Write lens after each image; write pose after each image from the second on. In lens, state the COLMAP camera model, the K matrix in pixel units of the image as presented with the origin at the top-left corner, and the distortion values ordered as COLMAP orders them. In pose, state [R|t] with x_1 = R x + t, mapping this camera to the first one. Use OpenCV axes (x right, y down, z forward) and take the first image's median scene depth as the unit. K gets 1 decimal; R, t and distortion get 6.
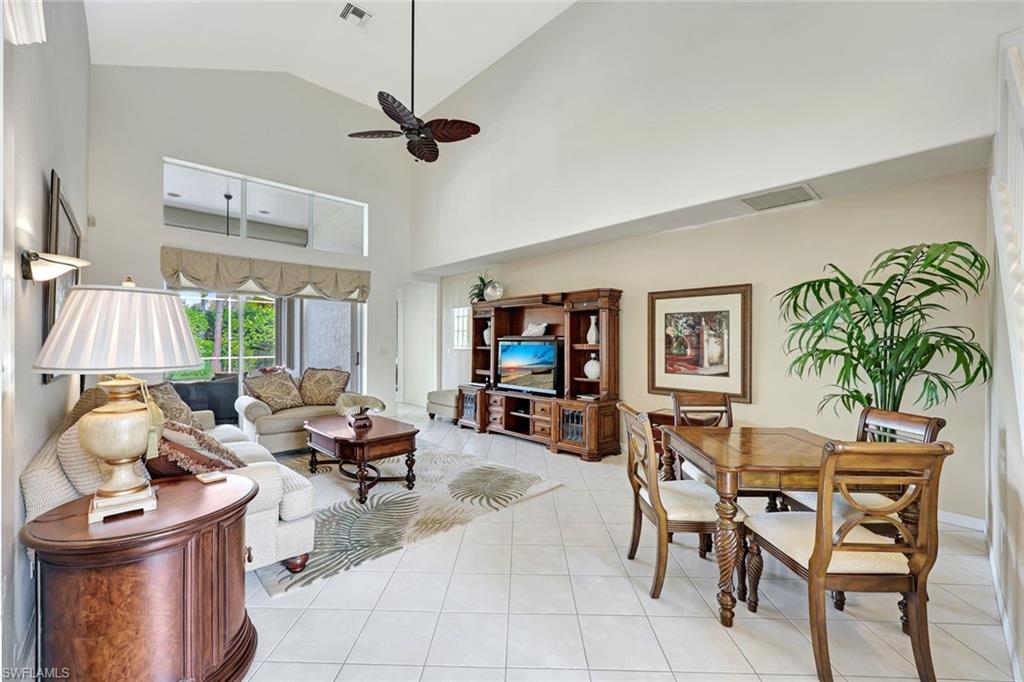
lens RADIAL K [[415.1, 0, 513.4], [0, 415.1, 340.5], [0, 0, 1]] dist [-0.002492, -0.000191]
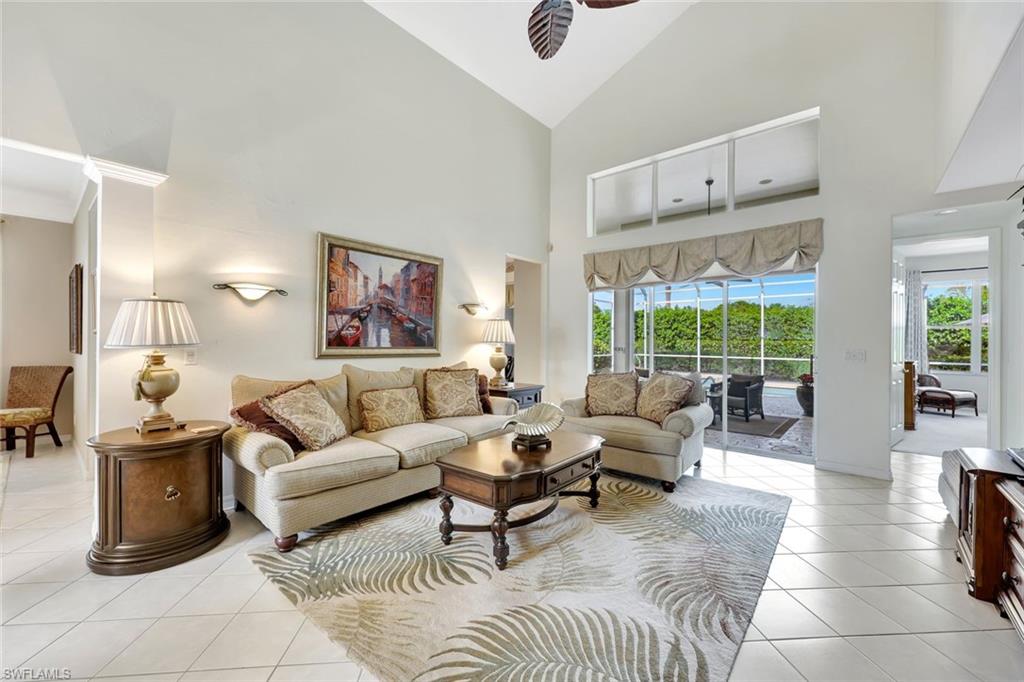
lens RADIAL K [[415.1, 0, 514.3], [0, 415.1, 336.9], [0, 0, 1]] dist [-0.002492, -0.000191]
pose [[0.092203, -0.009594, -0.995694, 0.229525], [-0.003286, 0.999945, -0.009940, 0.010520], [0.995735, 0.004188, 0.092166, 0.587148]]
